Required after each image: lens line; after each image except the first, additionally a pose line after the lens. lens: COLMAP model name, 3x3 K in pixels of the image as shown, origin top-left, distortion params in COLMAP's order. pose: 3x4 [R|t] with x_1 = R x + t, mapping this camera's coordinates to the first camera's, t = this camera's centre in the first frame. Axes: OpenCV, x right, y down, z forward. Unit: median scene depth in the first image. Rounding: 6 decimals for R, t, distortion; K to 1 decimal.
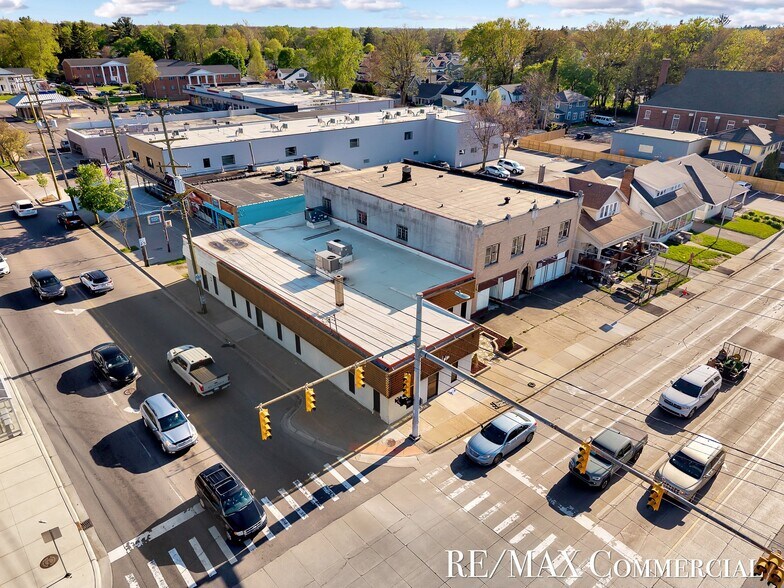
lens RADIAL K [[528.5, 0, 392.0], [0, 528.5, 294.0], [0, 0, 1]] dist [0.041961, -0.041787]
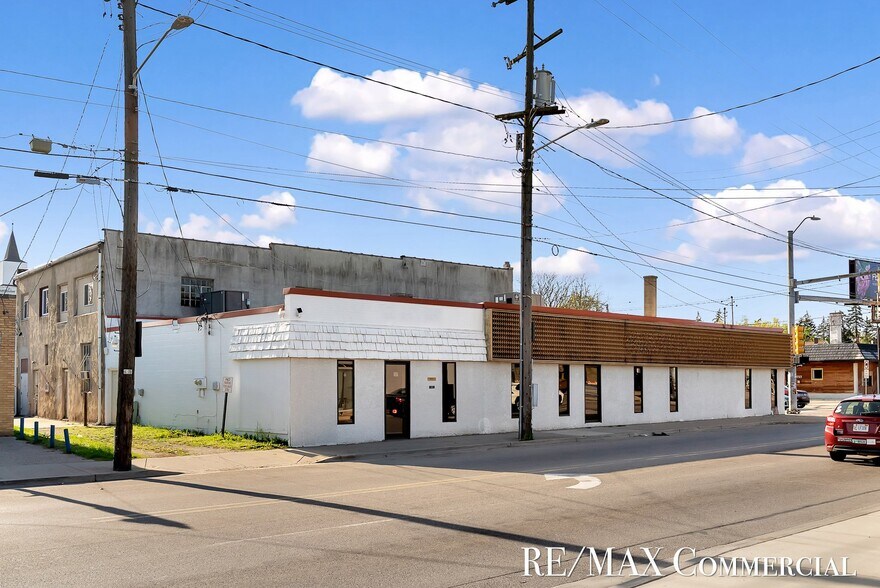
lens RADIAL K [[861.2, 0, 438.9], [0, 861.2, 353.6], [0, 0, 1]] dist [-0.022857, -0.008693]
pose [[0.010125, 0.027294, 0.999576, -0.873954], [0.447586, 0.893772, -0.028939, -0.024748], [-0.894183, 0.447689, -0.003166, 0.940198]]
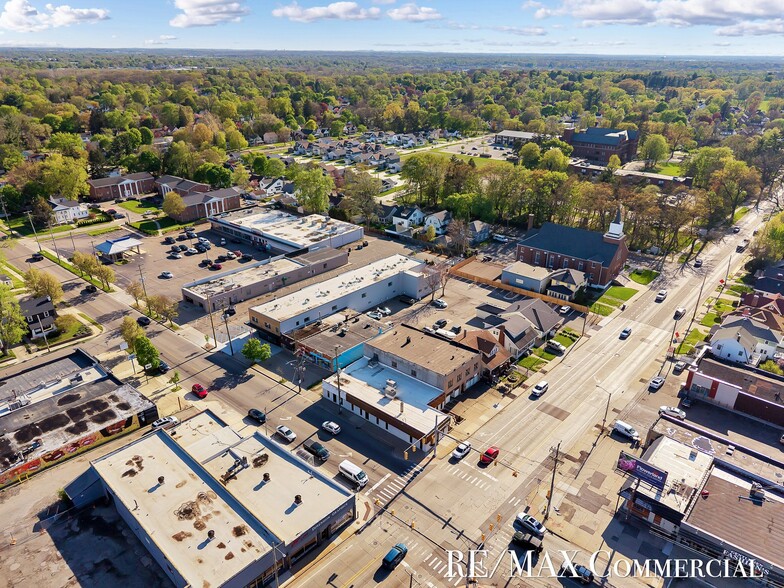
lens RADIAL K [[528.5, 0, 392.0], [0, 528.5, 294.0], [0, 0, 1]] dist [0.041961, -0.041787]
pose [[0.989688, -0.061481, 0.129375, -0.365671], [0.065615, 0.997454, -0.027937, -0.407943], [-0.127328, 0.036138, 0.991202, -1.411672]]
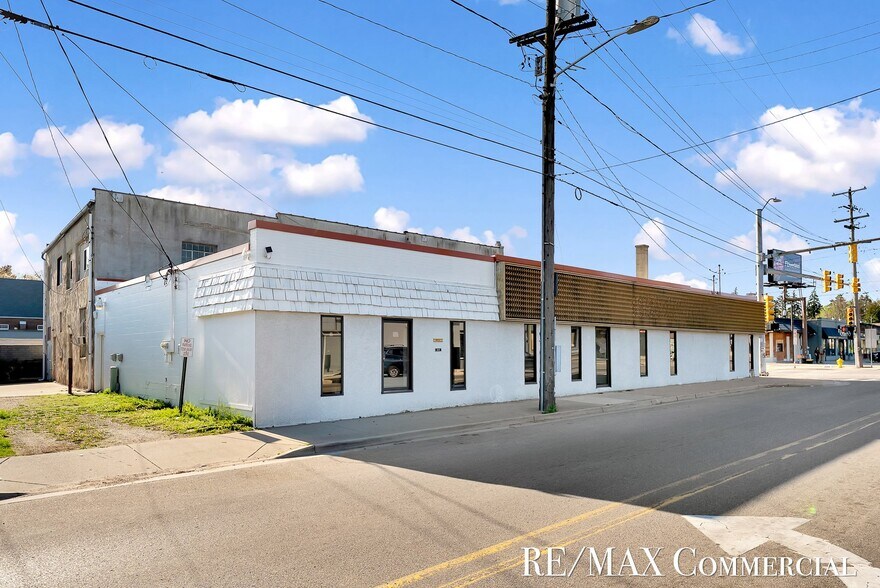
lens RADIAL K [[588.3, 0, 444.6], [0, 588.3, 330.9], [0, 0, 1]] dist [-0.001078, -0.000384]
pose [[-0.010875, 0.028010, 0.999548, -0.644085], [0.449949, 0.892827, -0.020124, -0.024800], [-0.892988, 0.449527, -0.022313, 0.951541]]
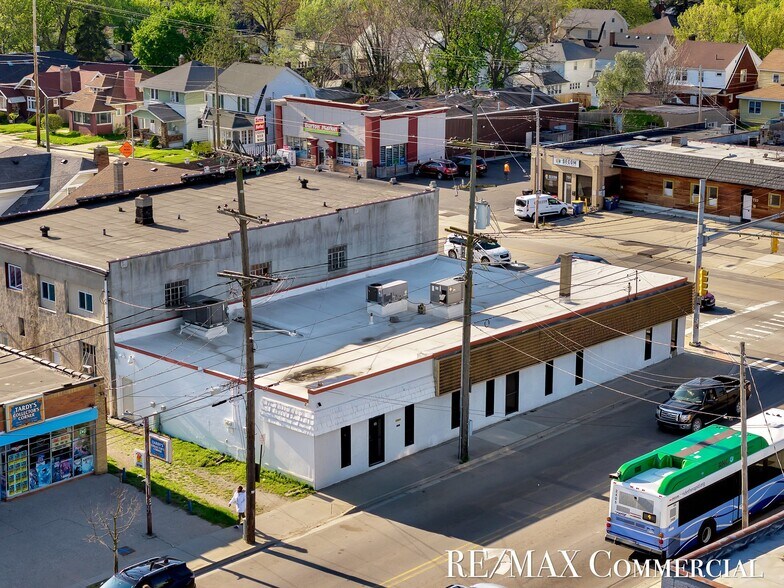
lens RADIAL K [[1575.0, 0, 392.0], [0, 1575.0, 294.0], [0, 0, 1]] dist [-0.061118, 0.344646]
pose [[-0.083448, -0.245633, 0.965764, -1.669396], [0.440930, 0.860010, 0.256835, -0.495222], [-0.893654, 0.447267, 0.036541, 0.851660]]
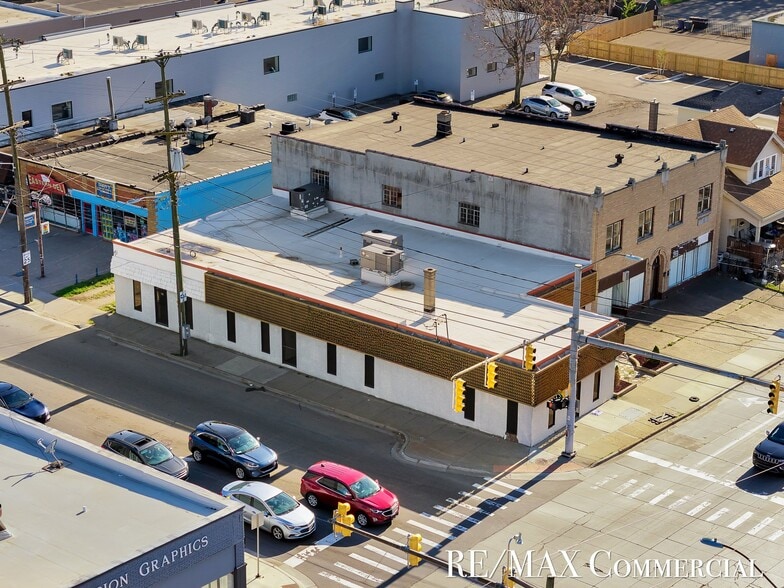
lens RADIAL K [[1575.0, 0, 392.0], [0, 1575.0, 294.0], [0, 0, 1]] dist [-0.061118, 0.344646]
pose [[0.985701, -0.060882, 0.157119, -0.364058], [0.076518, 0.992488, -0.095463, 0.149128], [-0.150126, 0.106120, 0.982955, -0.827909]]
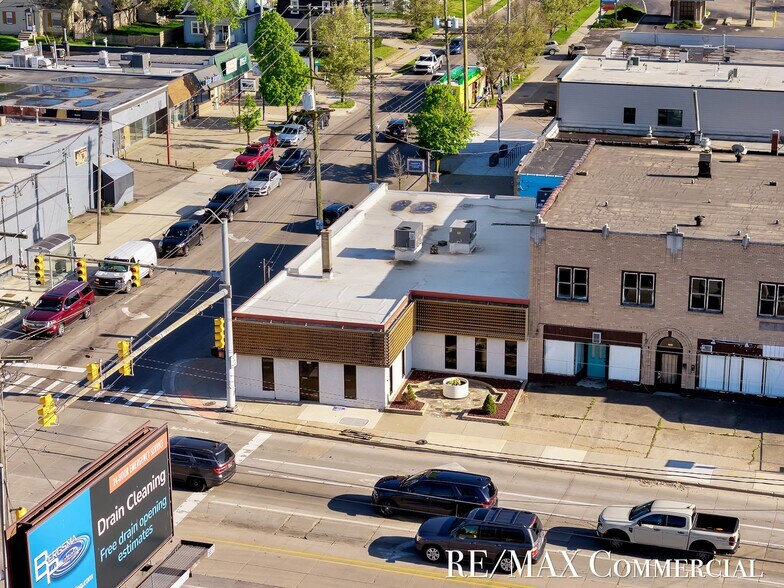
lens RADIAL K [[1575.0, 0, 392.0], [0, 1575.0, 294.0], [0, 0, 1]] dist [-0.061118, 0.344646]
pose [[0.551354, 0.233039, -0.801063, 1.317352], [-0.360517, 0.932466, 0.023130, -0.026523], [0.752354, 0.276044, 0.598133, -0.197479]]
